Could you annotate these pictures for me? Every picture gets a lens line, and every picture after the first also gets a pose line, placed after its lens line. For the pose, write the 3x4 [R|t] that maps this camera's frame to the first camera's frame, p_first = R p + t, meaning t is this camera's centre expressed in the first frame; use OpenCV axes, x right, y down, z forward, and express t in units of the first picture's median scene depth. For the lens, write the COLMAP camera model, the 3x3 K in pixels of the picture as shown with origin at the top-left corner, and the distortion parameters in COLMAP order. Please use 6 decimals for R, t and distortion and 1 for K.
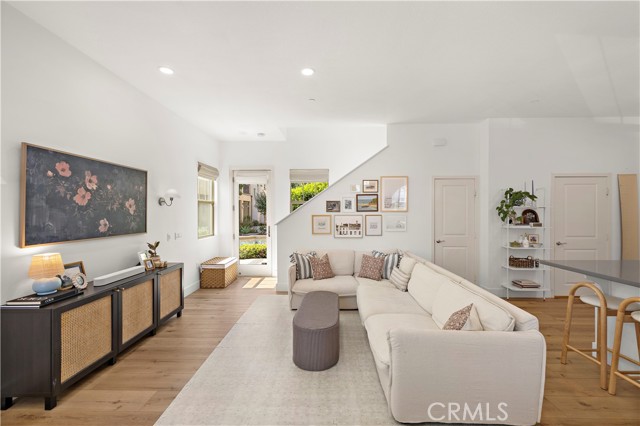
lens RADIAL K [[270.6, 0, 323.4], [0, 270.6, 211.7], [0, 0, 1]] dist [0.003300, 0.000603]
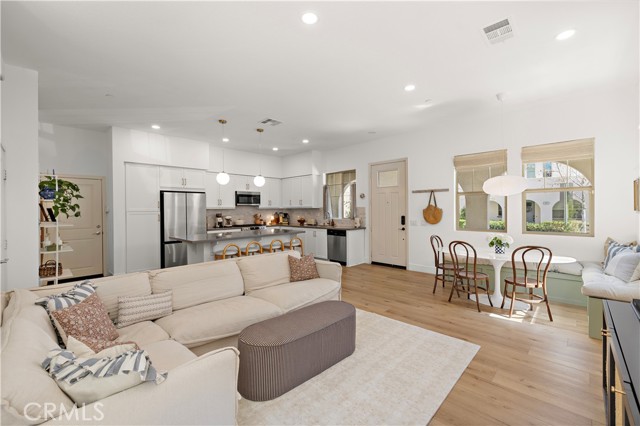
lens RADIAL K [[270.6, 0, 323.4], [0, 270.6, 211.7], [0, 0, 1]] dist [0.003300, 0.000603]
pose [[-0.736515, -0.000695, 0.676421, -0.417785], [0.010228, 0.999874, 0.012164, 0.014533], [-0.676344, 0.015877, -0.736415, 1.071896]]
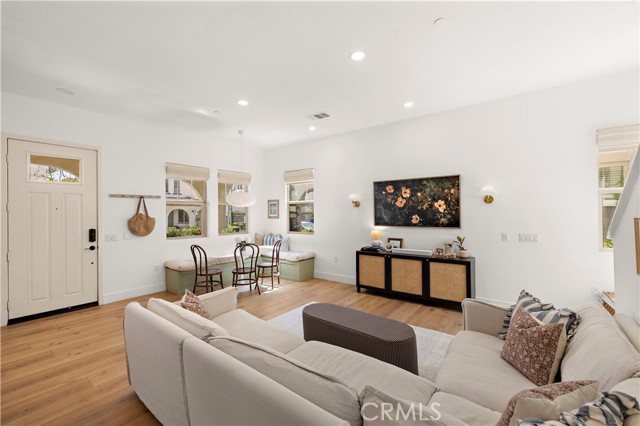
lens RADIAL K [[270.6, 0, 323.4], [0, 270.6, 211.7], [0, 0, 1]] dist [0.003300, 0.000603]
pose [[-0.589799, 0.003461, -0.807543, 0.516885], [0.007777, 0.999969, -0.001395, 0.003621], [0.807513, -0.007104, -0.589807, 1.000592]]
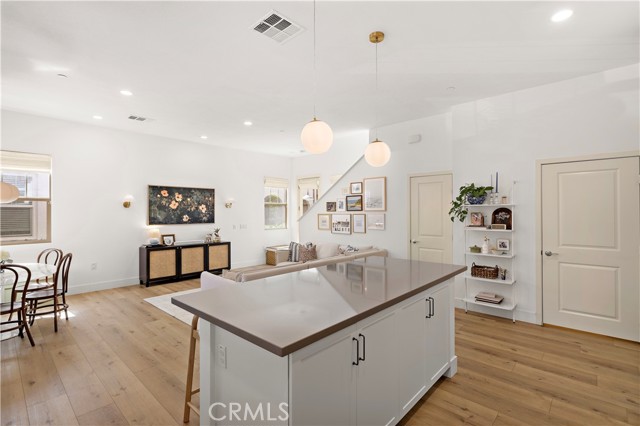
lens RADIAL K [[304.0, 0, 320.6], [0, 304.0, 210.8], [0, 0, 1]] dist [-0.001834, 0.000040]
pose [[0.747962, -0.002118, -0.663738, 1.002895], [0.002460, 0.999997, -0.000419, -0.001129], [0.663737, -0.001319, 0.747965, -0.034338]]
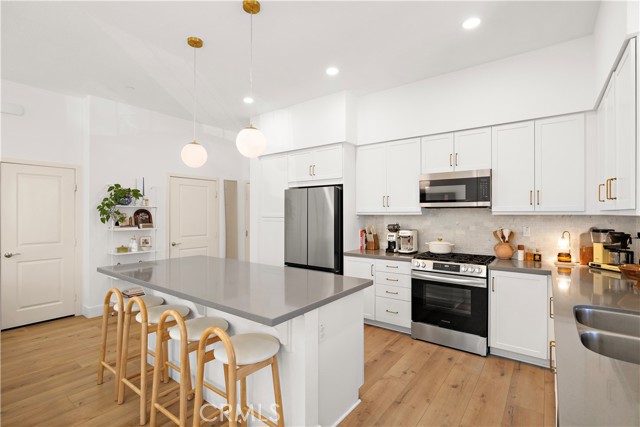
lens RADIAL K [[304.0, 0, 320.6], [0, 304.0, 211.3], [0, 0, 1]] dist [-0.001834, 0.000040]
pose [[0.590076, 0.005465, 0.807329, 0.304824], [0.002097, 0.999963, -0.008302, 0.008533], [-0.807345, 0.006592, 0.590043, -0.087383]]
